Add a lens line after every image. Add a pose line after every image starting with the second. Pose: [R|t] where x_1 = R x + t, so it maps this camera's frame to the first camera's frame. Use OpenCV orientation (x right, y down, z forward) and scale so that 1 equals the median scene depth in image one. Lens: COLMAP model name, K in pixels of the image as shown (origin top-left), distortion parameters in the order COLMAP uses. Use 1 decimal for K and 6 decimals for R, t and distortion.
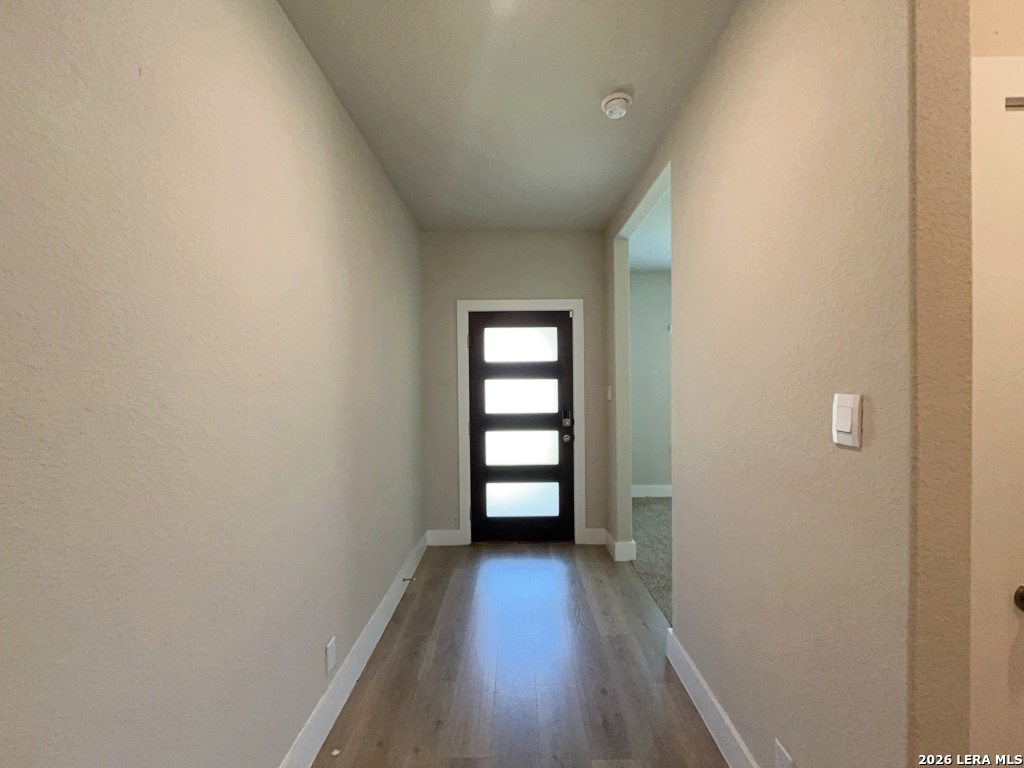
lens RADIAL K [[412.7, 0, 517.6], [0, 412.7, 379.7], [0, 0, 1]] dist [-0.003433, -0.000406]
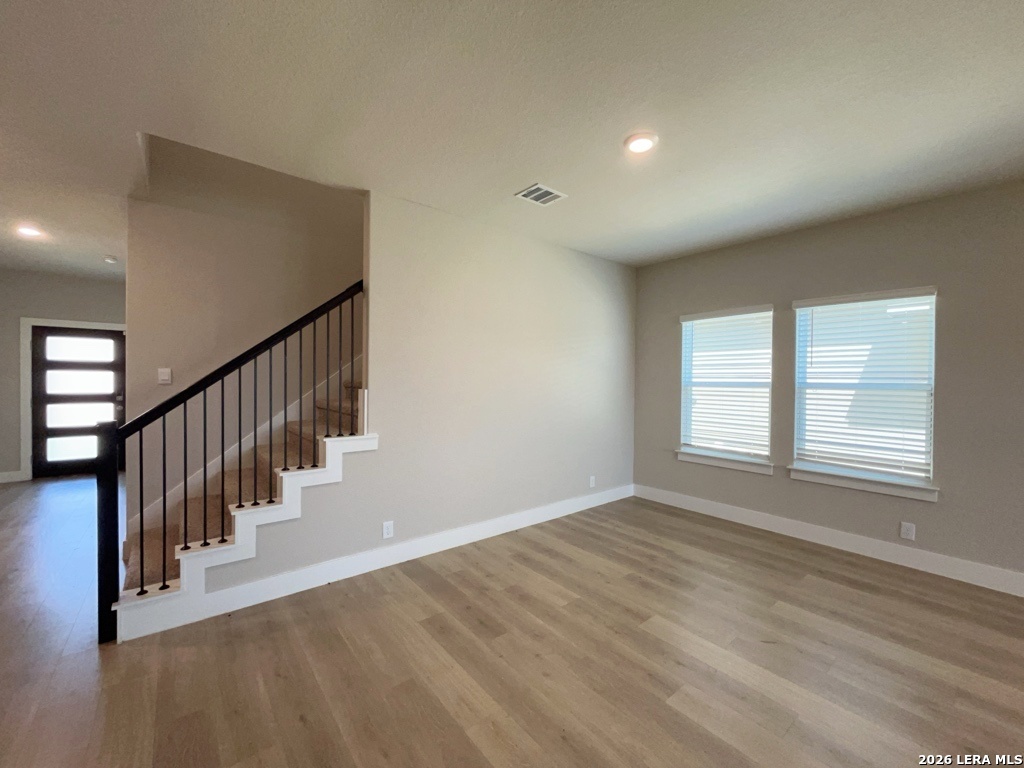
lens RADIAL K [[412.7, 0, 513.9], [0, 412.7, 382.9], [0, 0, 1]] dist [-0.003433, -0.000406]
pose [[0.781771, 0.007426, 0.623521, 0.324658], [0.000168, 0.999927, -0.012118, 0.062525], [-0.623566, 0.009578, 0.781712, -1.263641]]
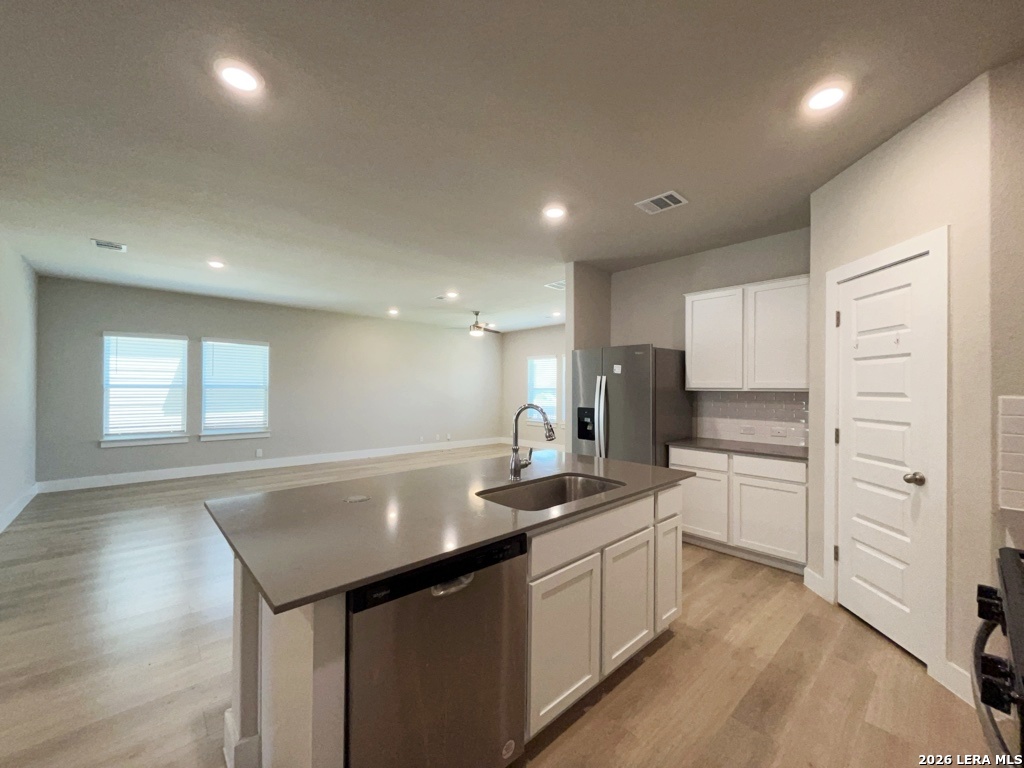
lens RADIAL K [[412.7, 0, 518.2], [0, 412.7, 388.7], [0, 0, 1]] dist [-0.003433, -0.000406]
pose [[-0.668212, -0.002472, 0.743967, -0.669662], [0.011414, 0.999843, 0.013574, 0.058236], [-0.743884, 0.017562, -0.668078, -0.732532]]
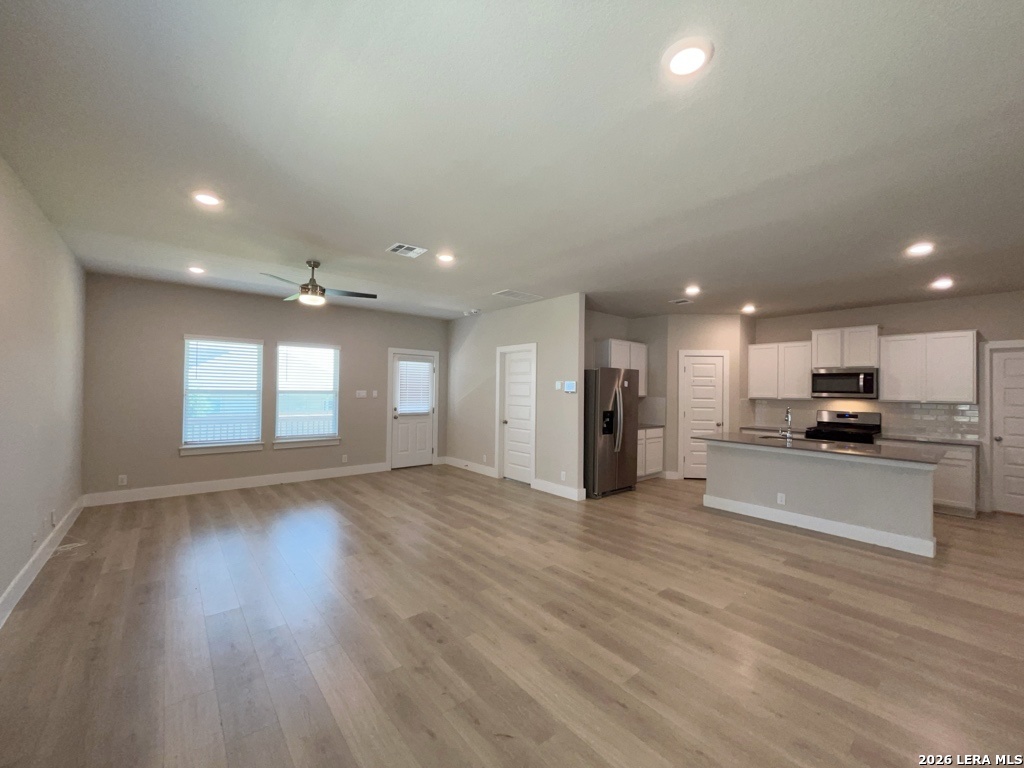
lens RADIAL K [[412.7, 0, 513.8], [0, 412.7, 386.4], [0, 0, 1]] dist [-0.003433, -0.000406]
pose [[-0.774588, -0.013599, -0.632320, 1.286851], [-0.025425, 0.999630, 0.009647, 0.032220], [0.631955, 0.023549, -0.774647, -0.665842]]
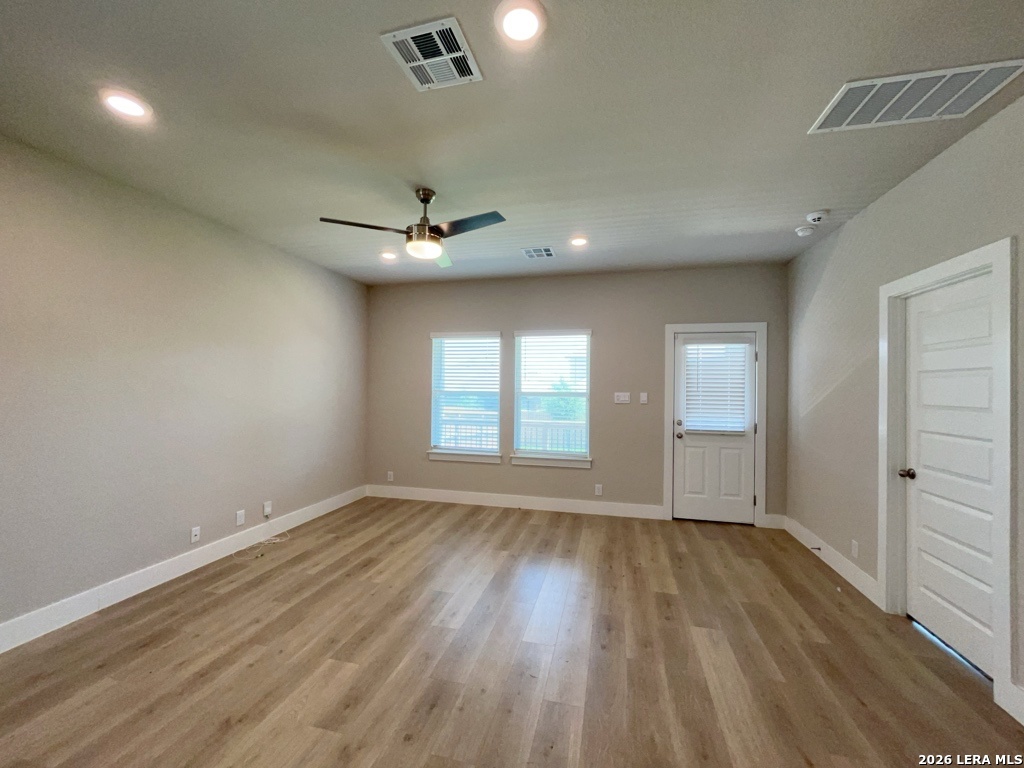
lens RADIAL K [[412.7, 0, 513.9], [0, 412.7, 384.0], [0, 0, 1]] dist [-0.003433, -0.000406]
pose [[-0.969067, -0.005405, 0.246739, 0.640917], [-0.002861, 0.999939, 0.010664, 0.048515], [-0.246782, 0.009628, -0.969023, -1.251041]]
